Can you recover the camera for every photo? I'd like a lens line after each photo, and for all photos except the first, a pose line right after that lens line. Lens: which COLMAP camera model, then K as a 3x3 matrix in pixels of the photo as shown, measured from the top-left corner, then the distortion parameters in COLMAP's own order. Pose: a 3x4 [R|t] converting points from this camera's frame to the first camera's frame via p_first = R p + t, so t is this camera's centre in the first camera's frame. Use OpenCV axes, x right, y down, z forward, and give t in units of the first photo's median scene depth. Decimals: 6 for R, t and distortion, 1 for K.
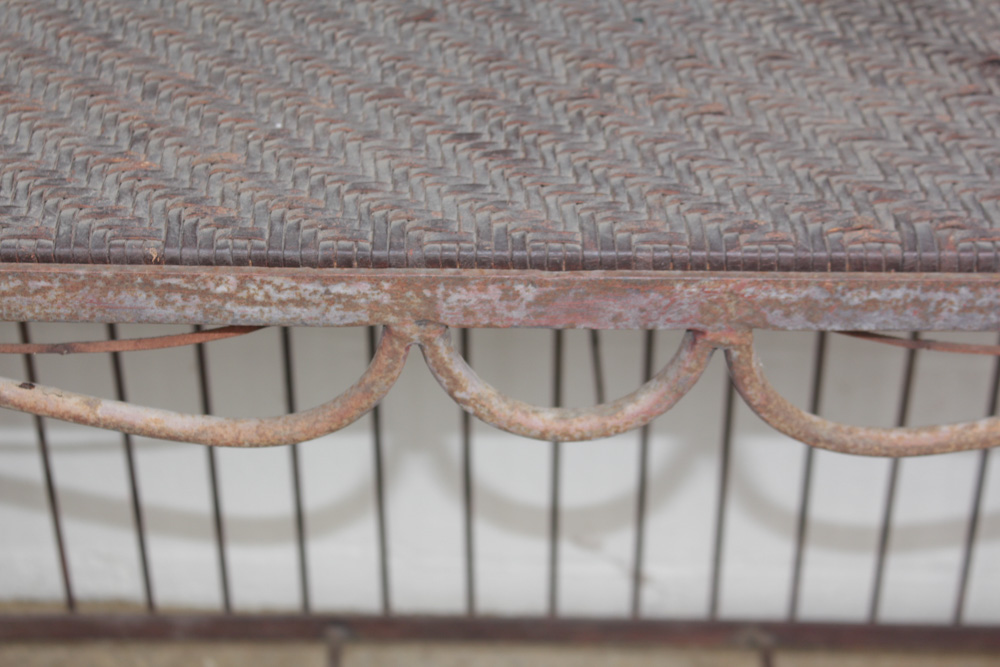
lens RADIAL K [[2323.9, 0, 510.1], [0, 2323.9, 329.5], [0, 0, 1]] dist [0.065498, 0.000000]
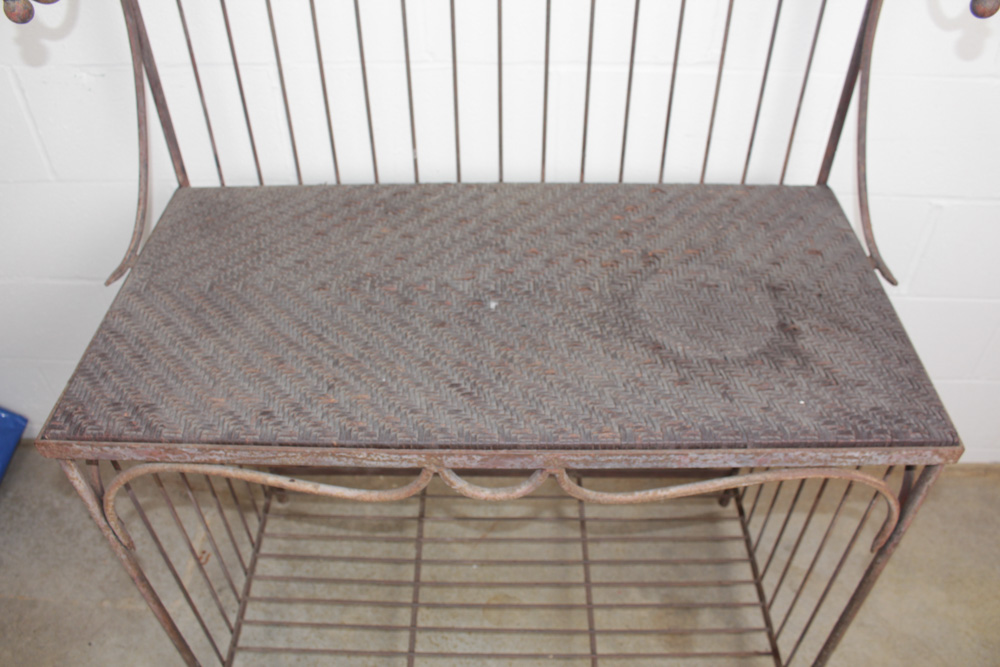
lens RADIAL K [[814.2, 0, 497.1], [0, 814.2, 343.1], [0, 0, 1]] dist [-0.120180, 0.058404]
pose [[0.999951, -0.007860, -0.005999, 0.034001], [0.008383, 0.995634, 0.092962, -0.216393], [0.005242, -0.093008, 0.995652, 0.099053]]
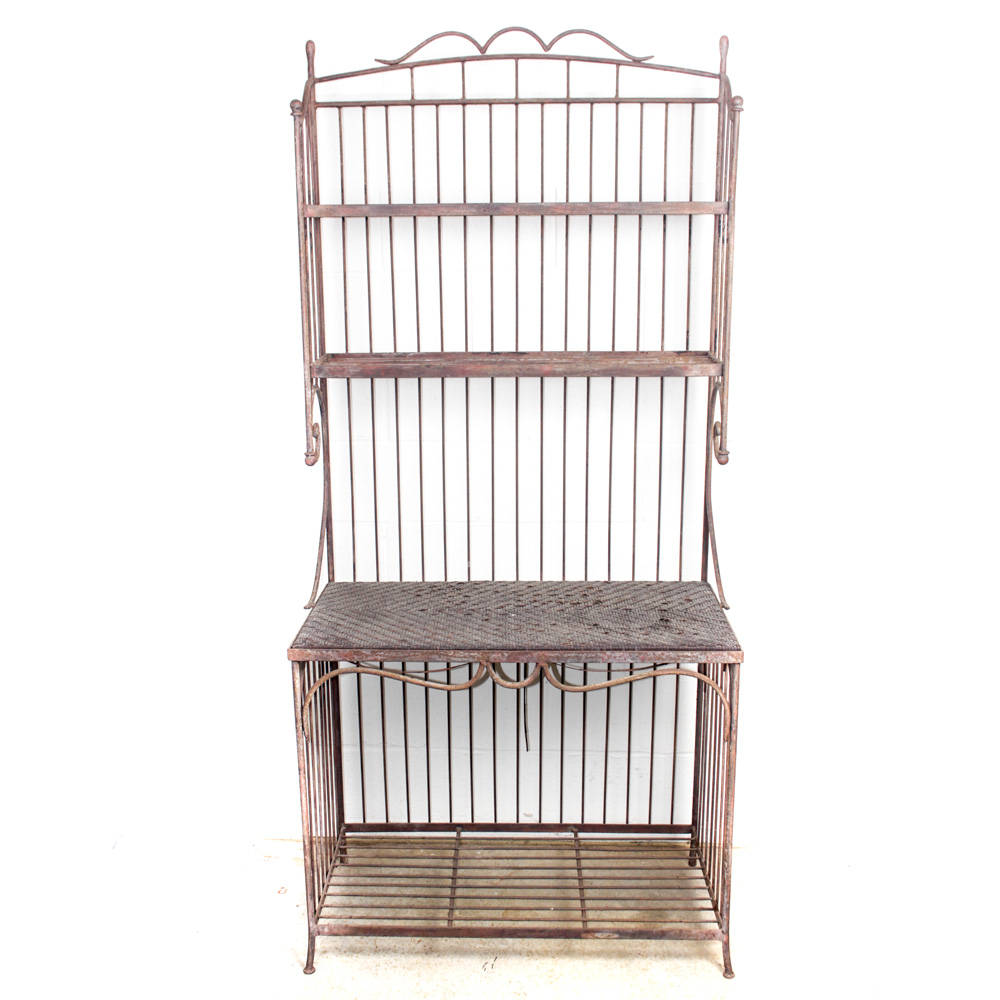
lens RADIAL K [[1217.8, 0, 500.9], [0, 1217.8, 506.7], [0, 0, 1]] dist [-0.032345, 0.000000]
pose [[0.999927, -0.002354, -0.011890, 0.028880], [-0.002838, 0.908235, -0.418451, 0.822118], [0.011784, 0.418454, 0.908162, -1.660980]]
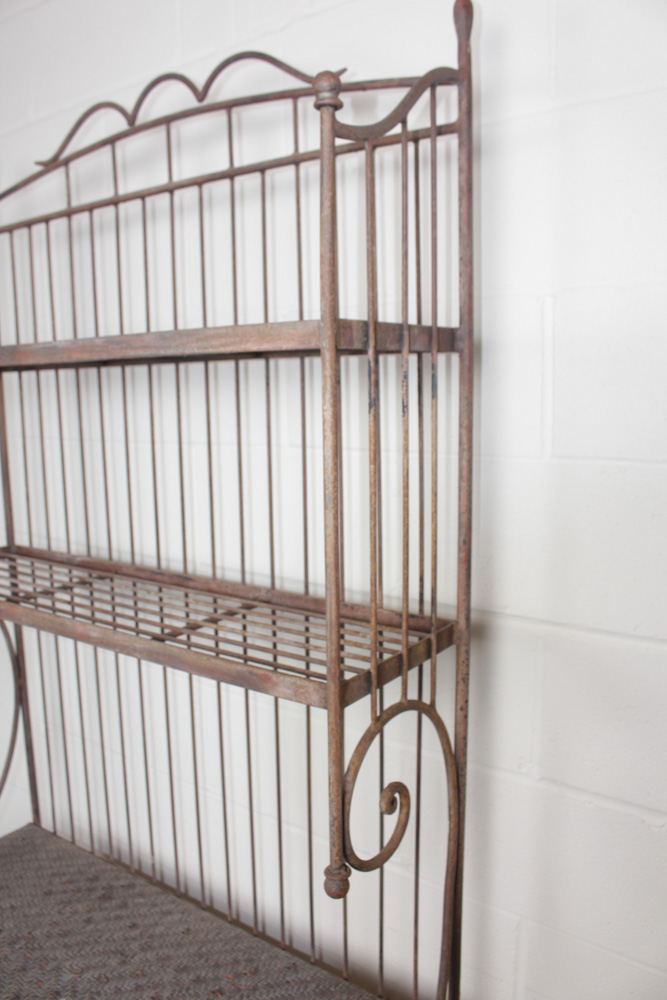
lens RADIAL K [[814.2, 0, 342.2], [0, 814.2, 505.2], [0, 0, 1]] dist [-0.120180, 0.058404]
pose [[0.825401, 0.073001, -0.559807, 0.970971], [-0.337717, 0.858461, -0.385996, -0.502505], [0.452395, 0.507657, 0.733228, 0.071988]]
